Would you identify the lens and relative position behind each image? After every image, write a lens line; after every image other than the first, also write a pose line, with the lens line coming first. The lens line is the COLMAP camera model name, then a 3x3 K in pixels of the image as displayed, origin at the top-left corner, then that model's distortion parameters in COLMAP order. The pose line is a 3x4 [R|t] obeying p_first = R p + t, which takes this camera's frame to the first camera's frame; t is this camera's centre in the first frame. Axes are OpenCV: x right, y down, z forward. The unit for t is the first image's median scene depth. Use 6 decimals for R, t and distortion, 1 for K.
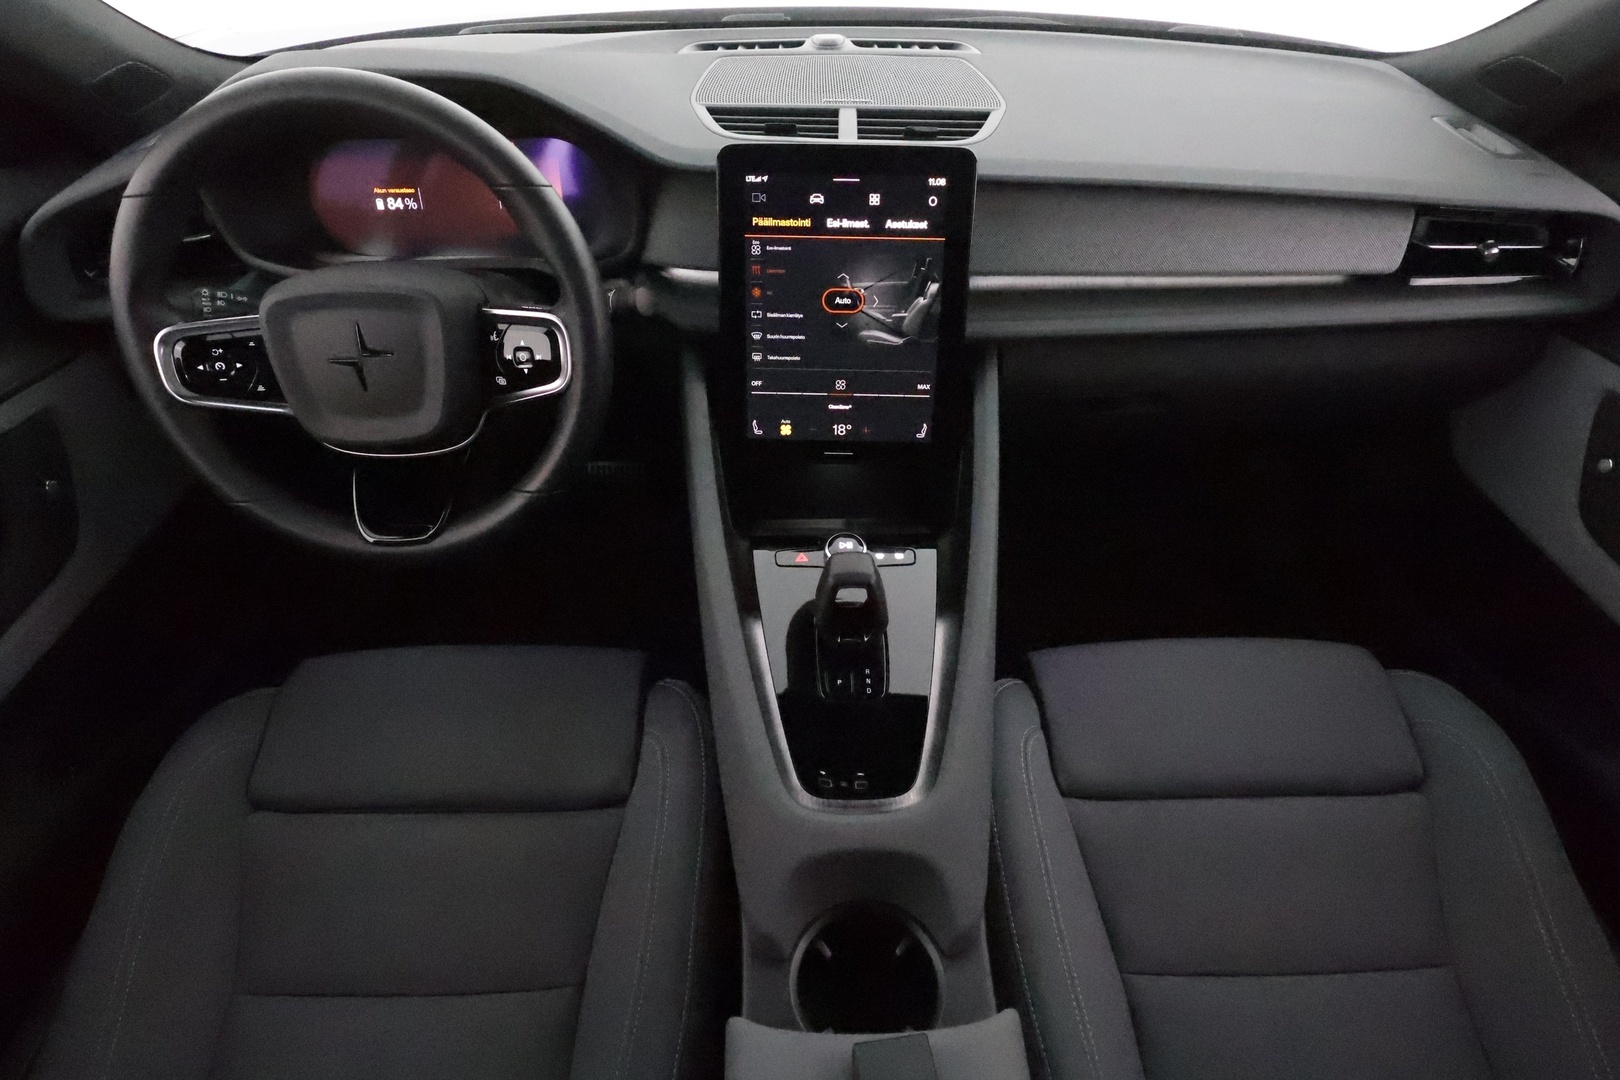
lens RADIAL K [[884.0, 0, 811.3], [0, 884.0, 548.1], [0, 0, 1]] dist [0.006112, 0.000901]
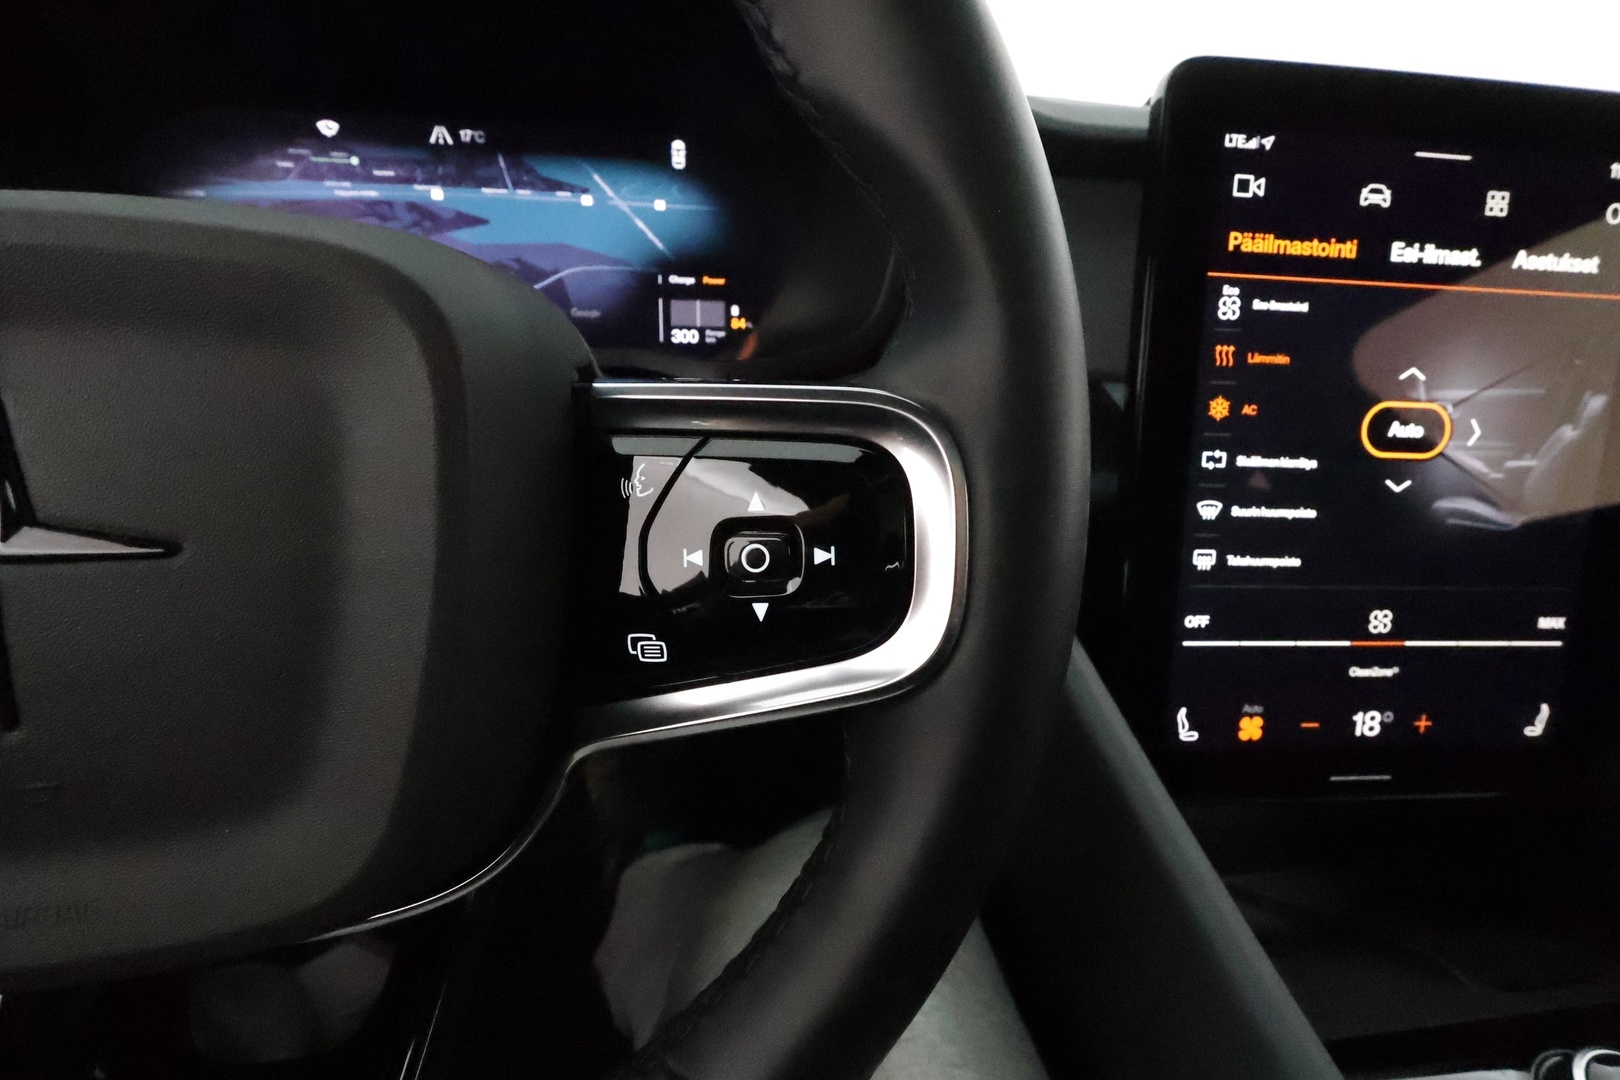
lens RADIAL K [[752.4, 0, 816.2], [0, 752.4, 546.4], [0, 0, 1]] dist [0.001493, -0.001719]
pose [[0.991650, -0.004587, 0.128878, -0.297716], [0.035509, 0.970447, -0.238686, -0.148114], [-0.123974, 0.241270, 0.962507, 0.699301]]
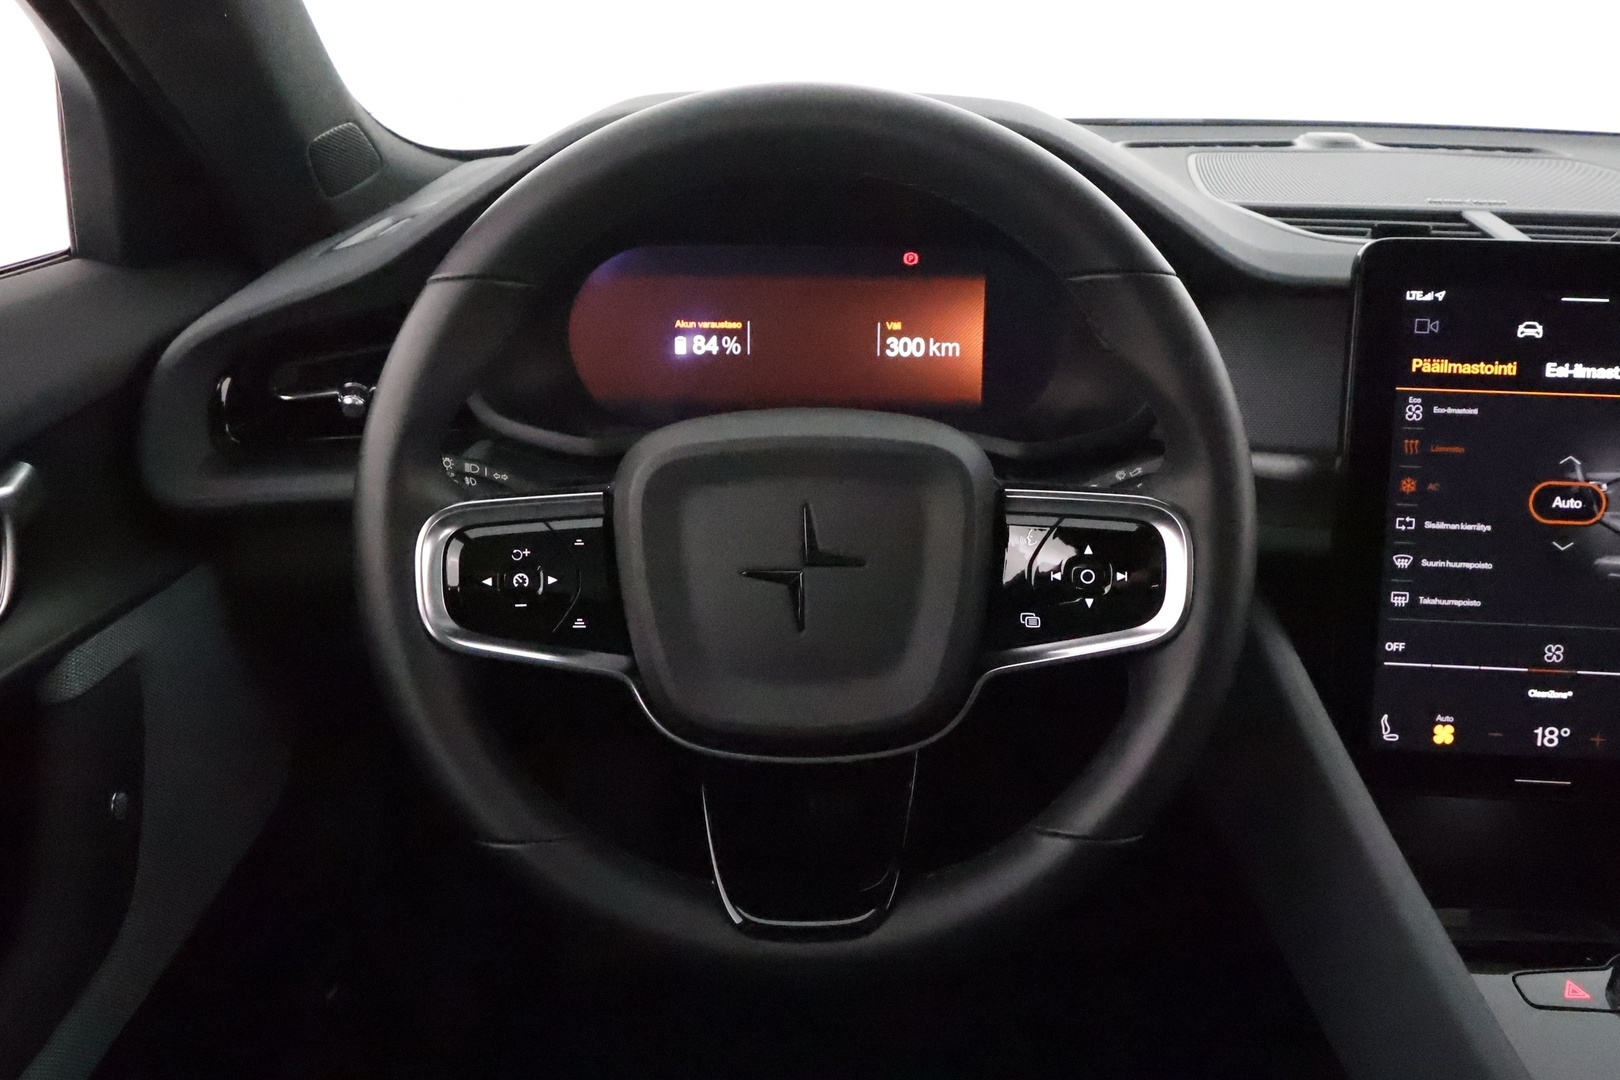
lens RADIAL K [[1293.6, 0, 804.9], [0, 1293.6, 548.5], [0, 0, 1]] dist [0.004498, -0.008339]
pose [[0.999250, 0.023590, -0.030718, -0.417967], [-0.031510, 0.956331, -0.290581, -0.001434], [0.022521, 0.291331, 0.956357, 0.221950]]
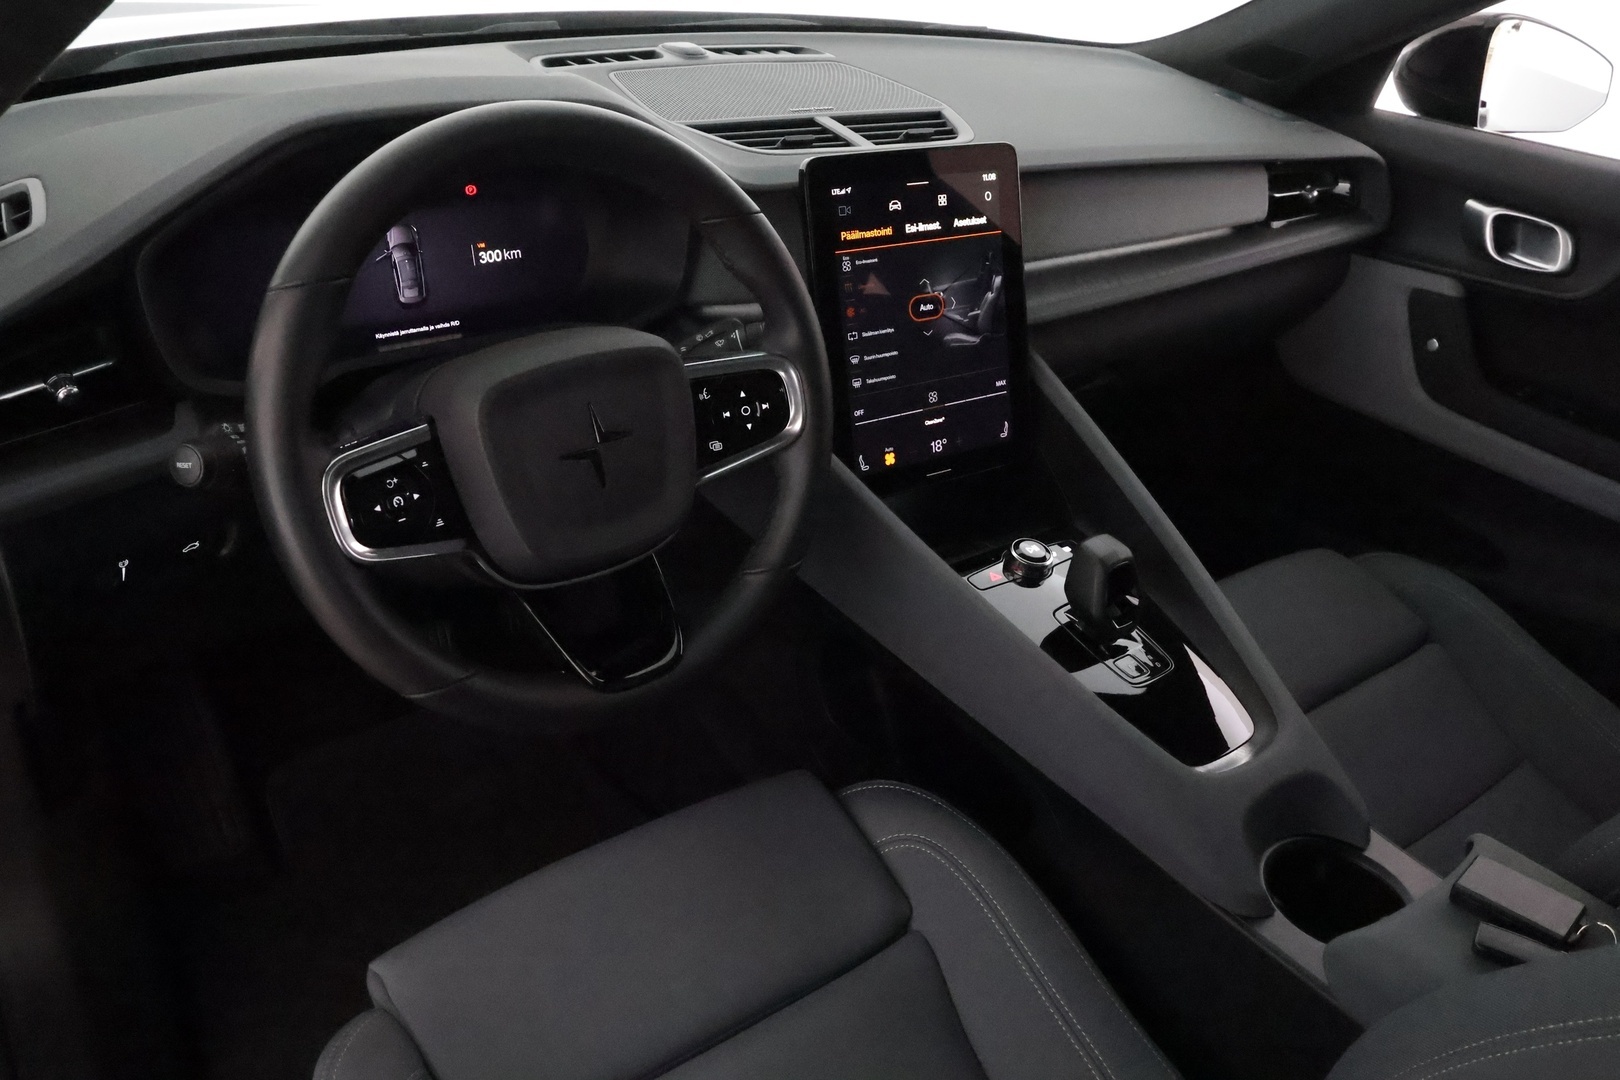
lens RADIAL K [[1293.6, 0, 815.3], [0, 1293.6, 548.7], [0, 0, 1]] dist [0.004498, -0.008339]
pose [[0.806822, -0.242909, 0.538547, -0.856591], [0.317252, 0.947121, -0.048095, -0.010791], [-0.498387, 0.209659, 0.841221, -0.033432]]
